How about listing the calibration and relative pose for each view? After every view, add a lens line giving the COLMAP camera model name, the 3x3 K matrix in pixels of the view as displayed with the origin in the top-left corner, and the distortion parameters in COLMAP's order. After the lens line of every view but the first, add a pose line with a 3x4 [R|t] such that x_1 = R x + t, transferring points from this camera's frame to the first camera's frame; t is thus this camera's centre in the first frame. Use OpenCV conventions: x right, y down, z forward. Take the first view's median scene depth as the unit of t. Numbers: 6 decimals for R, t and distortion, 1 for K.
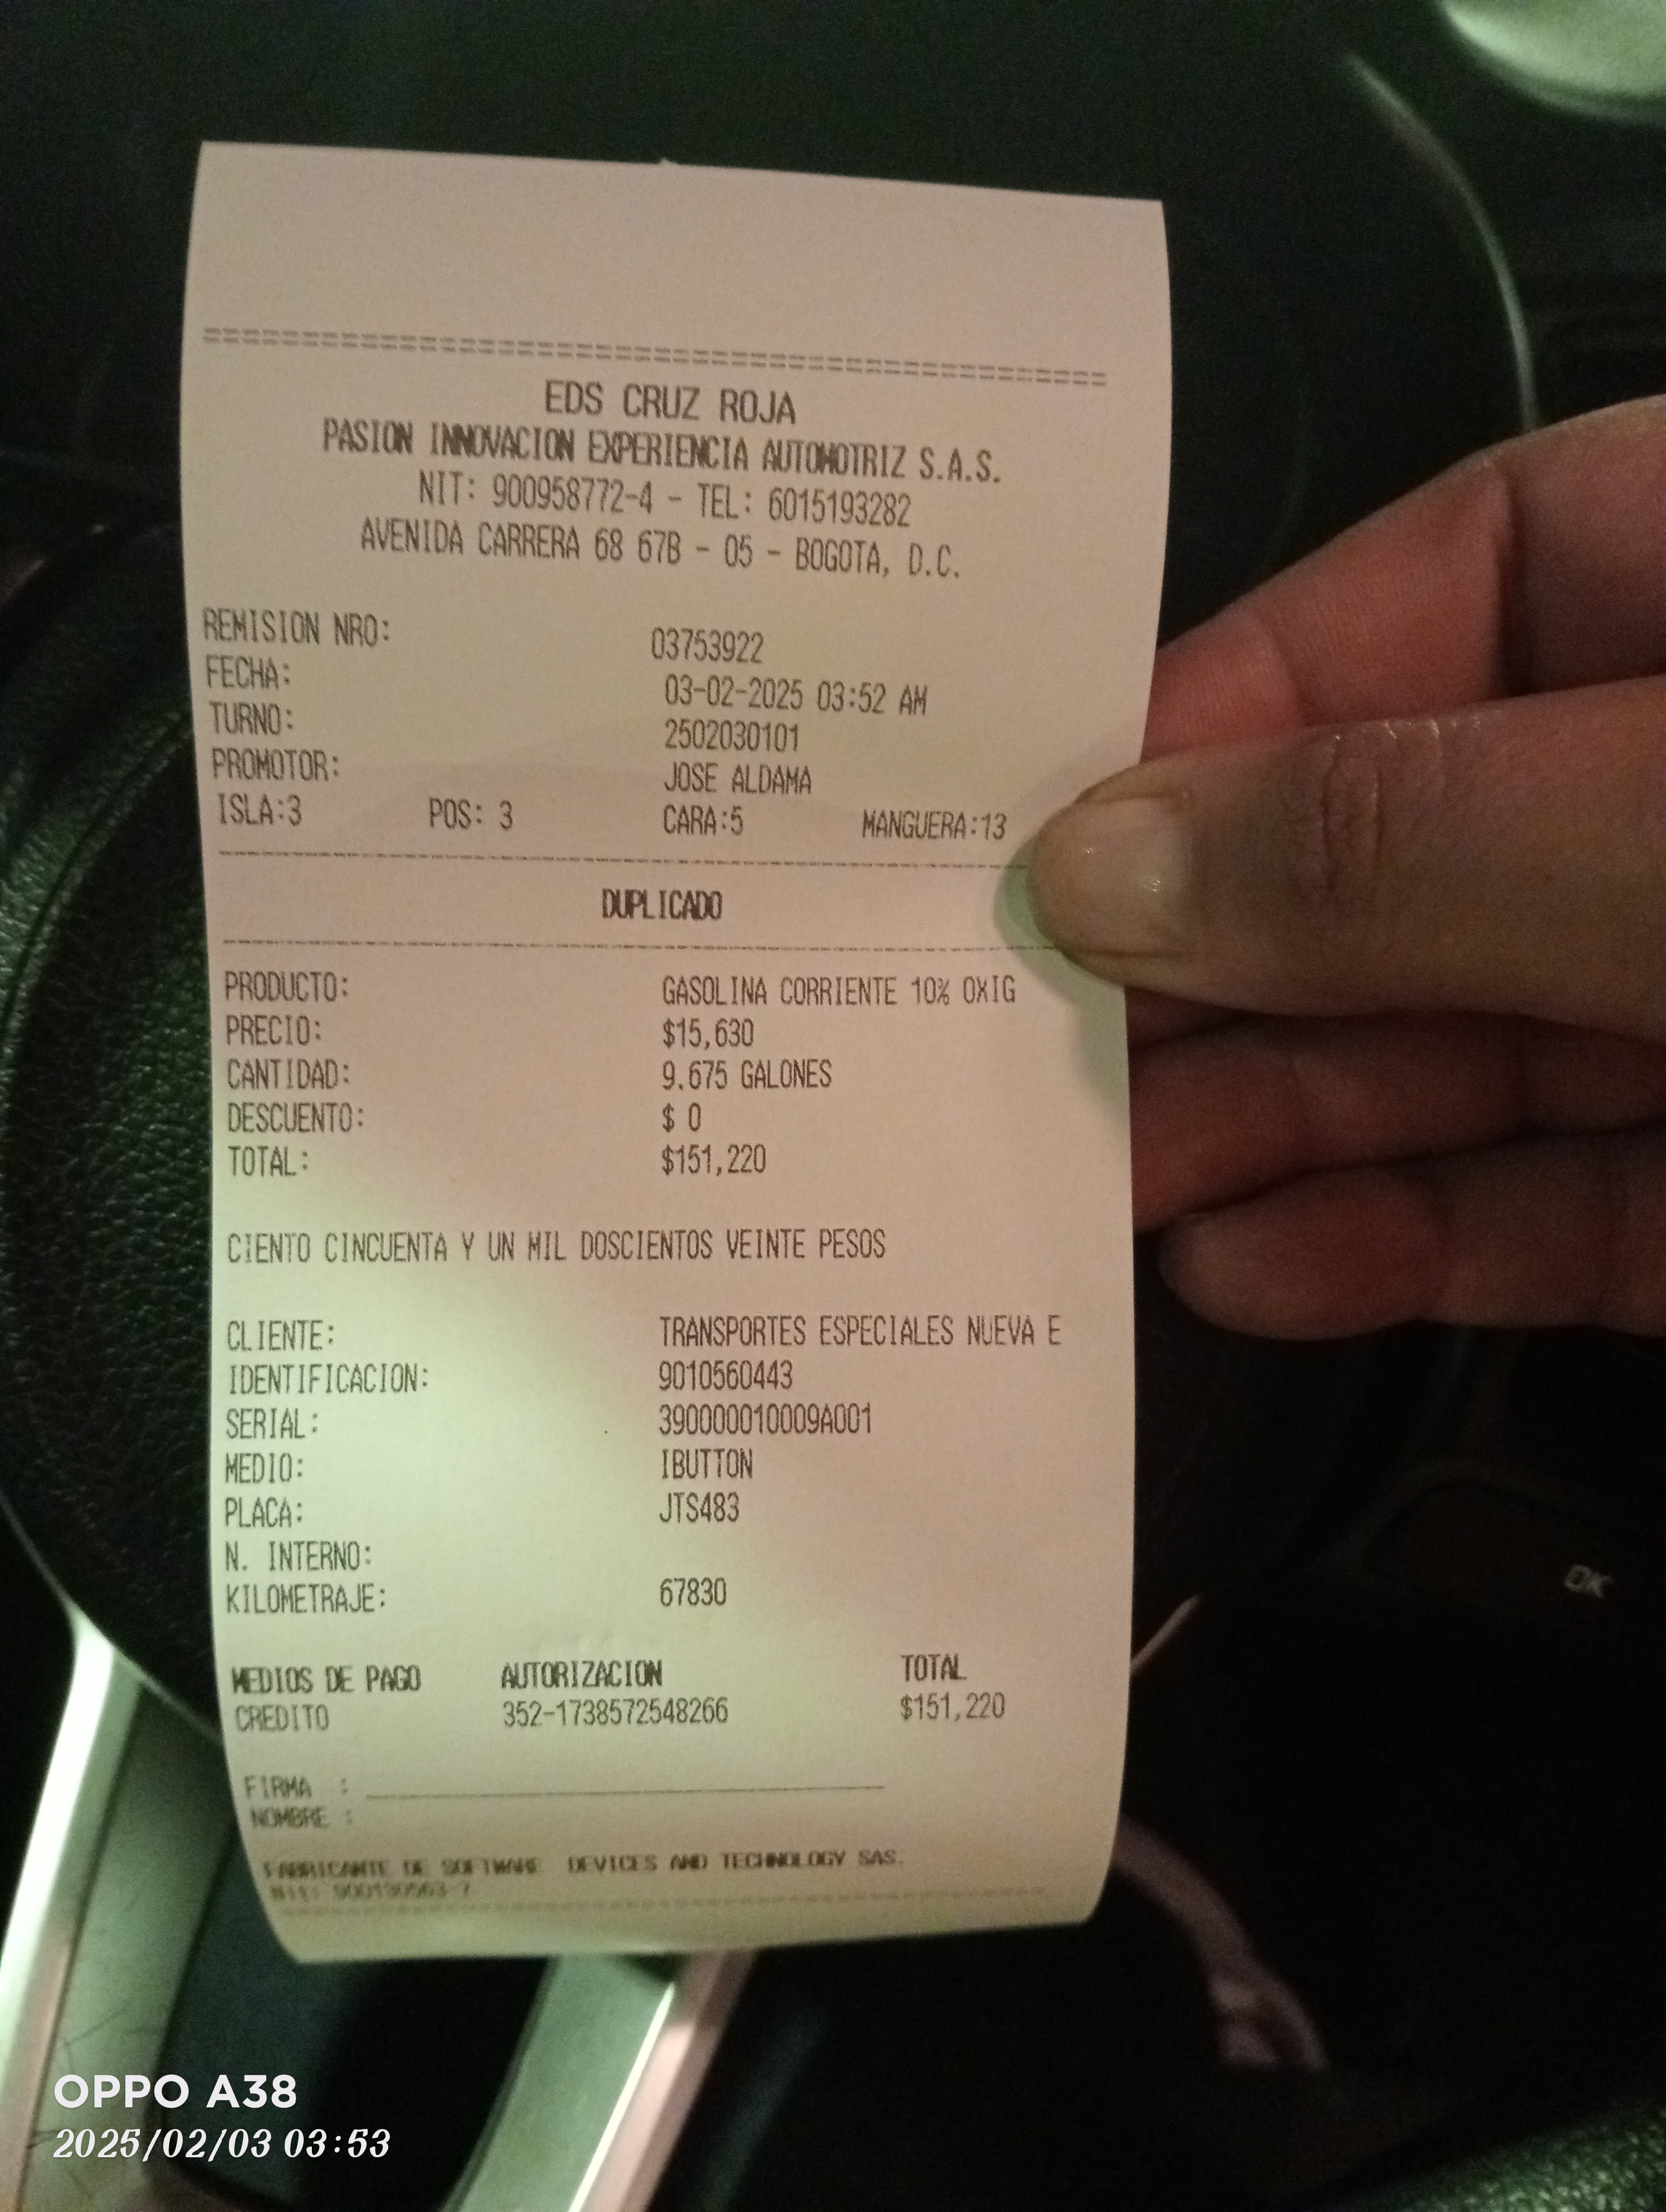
lens RADIAL K [[2847.3, 0, 847.2], [0, 2847.3, 1106.0], [0, 0, 1]] dist [-0.292397, 0.000000]
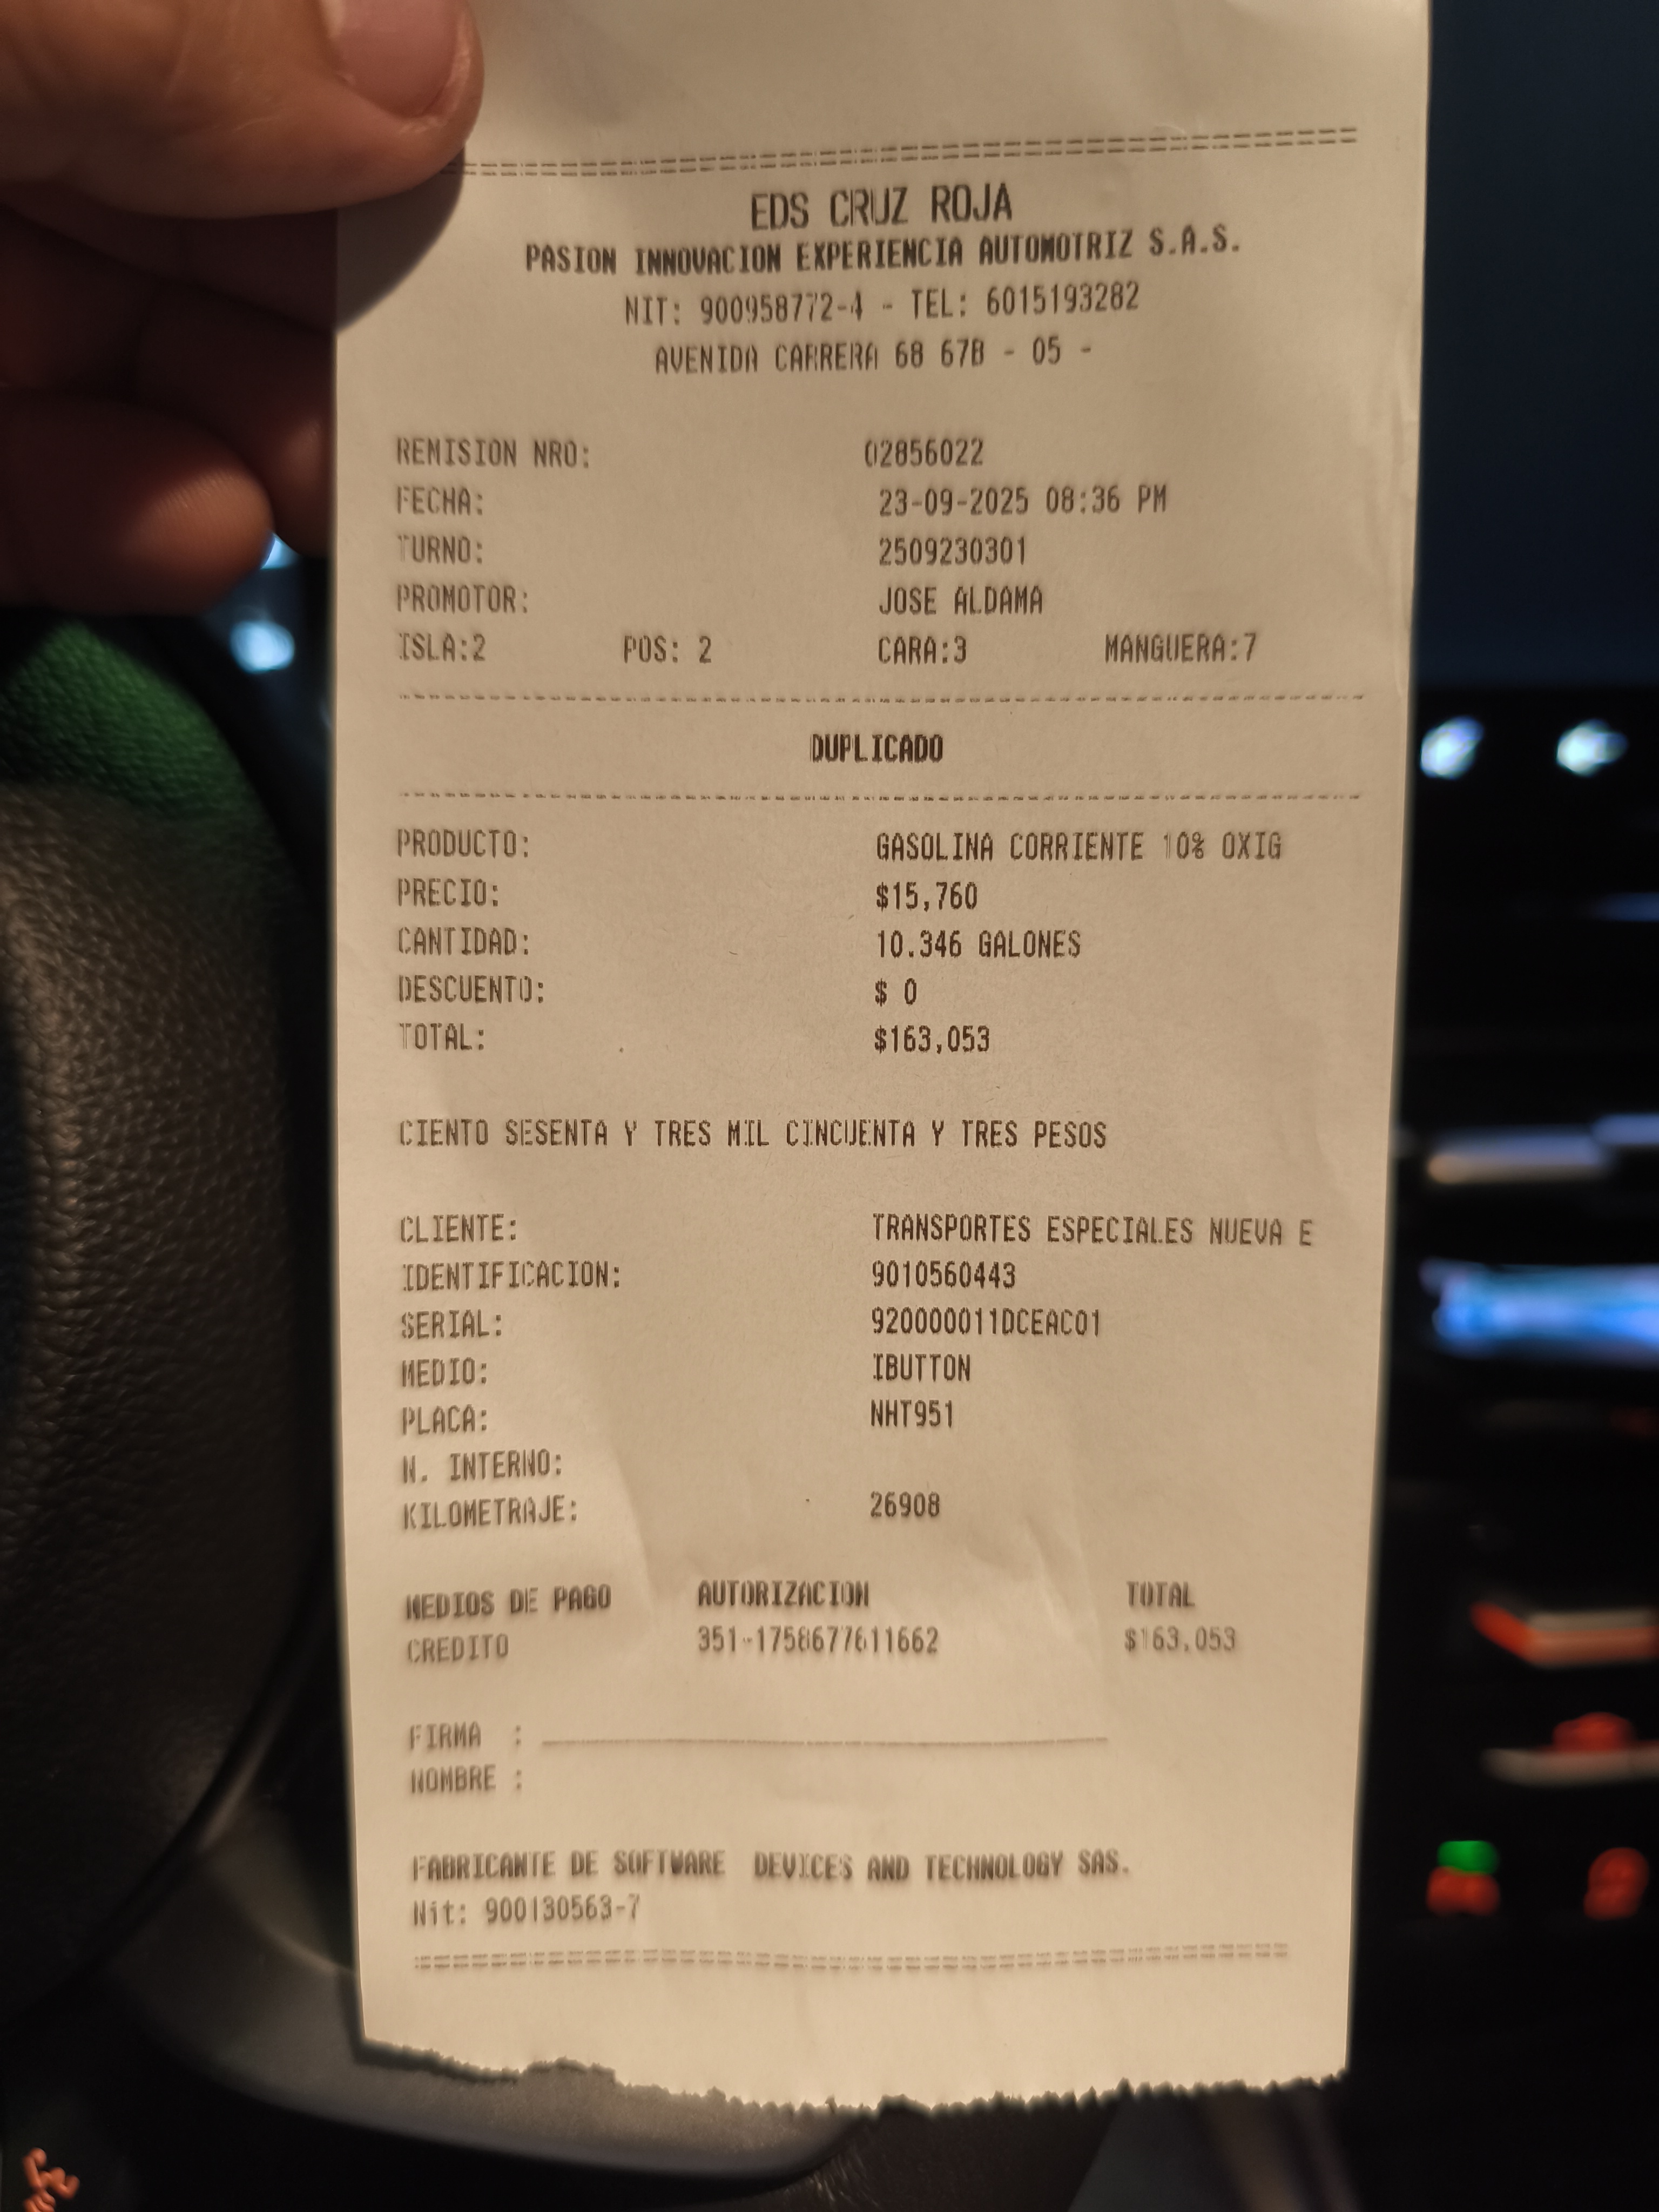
lens RADIAL K [[1371.4, 0, 824.9], [0, 1371.4, 1104.6], [0, 0, 1]] dist [-0.046145, -0.002200]
pose [[0.994720, 0.013545, -0.101731, -0.036118], [0.005642, 0.982536, 0.185989, -0.041064], [0.102474, -0.185581, 0.977271, 0.570505]]
